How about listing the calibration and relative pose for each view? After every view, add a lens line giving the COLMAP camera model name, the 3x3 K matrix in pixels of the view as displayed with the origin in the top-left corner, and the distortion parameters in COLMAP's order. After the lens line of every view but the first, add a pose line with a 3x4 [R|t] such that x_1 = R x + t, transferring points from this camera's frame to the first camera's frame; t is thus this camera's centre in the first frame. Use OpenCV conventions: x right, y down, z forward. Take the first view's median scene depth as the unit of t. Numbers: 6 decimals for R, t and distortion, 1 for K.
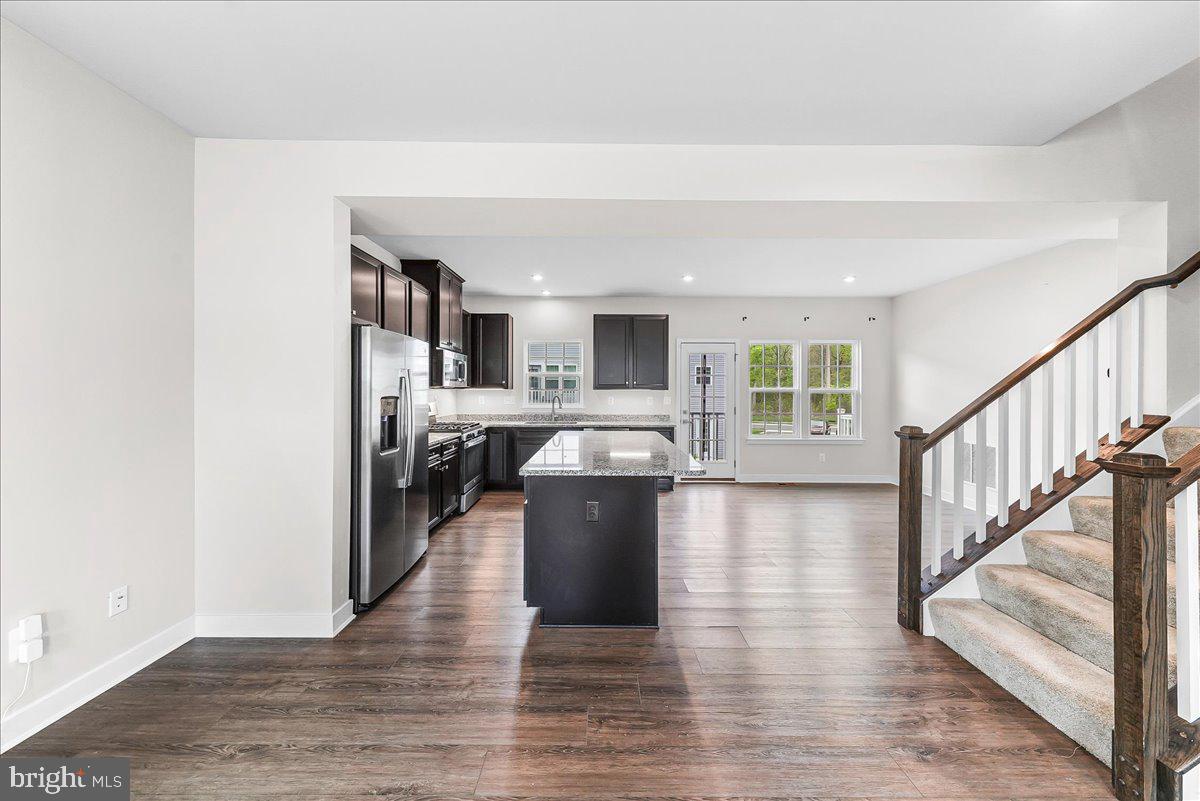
lens RADIAL K [[414.3, 0, 597.9], [0, 414.3, 393.0], [0, 0, 1]] dist [0.007189, -0.000320]
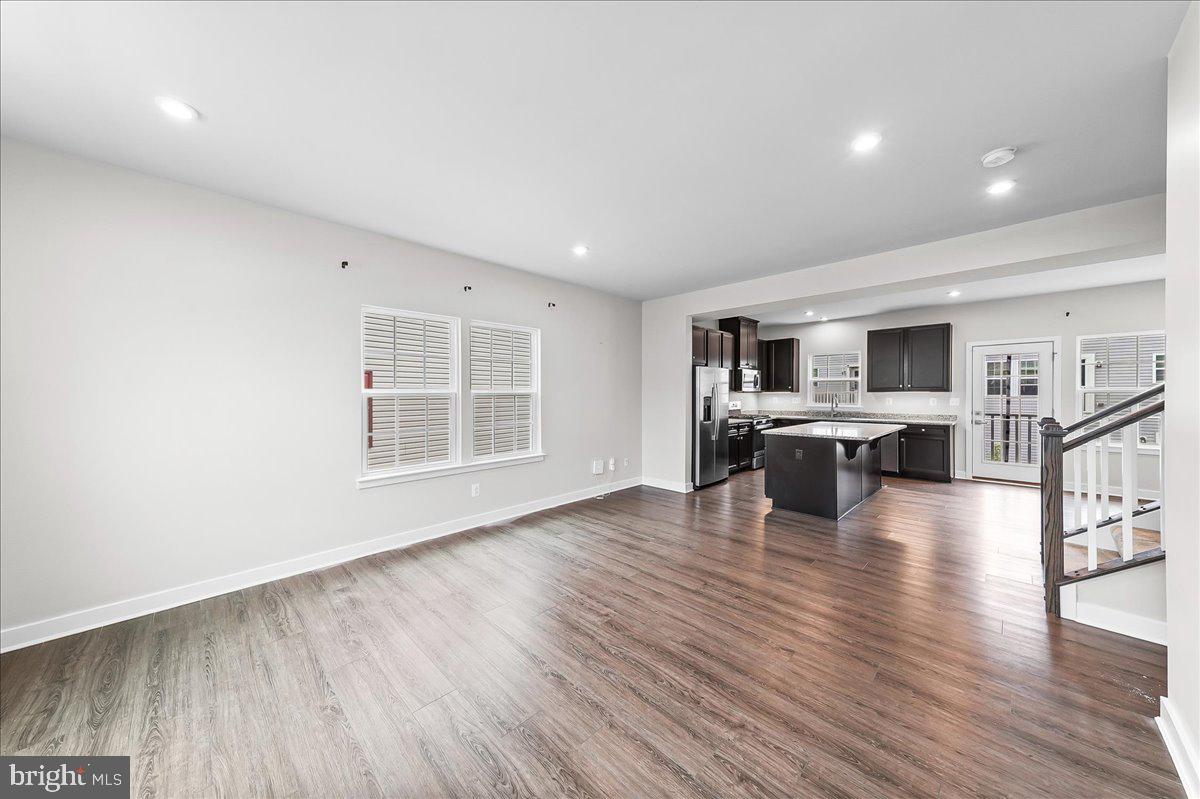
lens RADIAL K [[414.3, 0, 594.6], [0, 414.3, 394.7], [0, 0, 1]] dist [0.007189, -0.000320]
pose [[0.711791, -0.005292, -0.702371, 0.327890], [0.003017, 0.999985, -0.004477, 0.002784], [0.702385, 0.001067, 0.711797, -0.521900]]
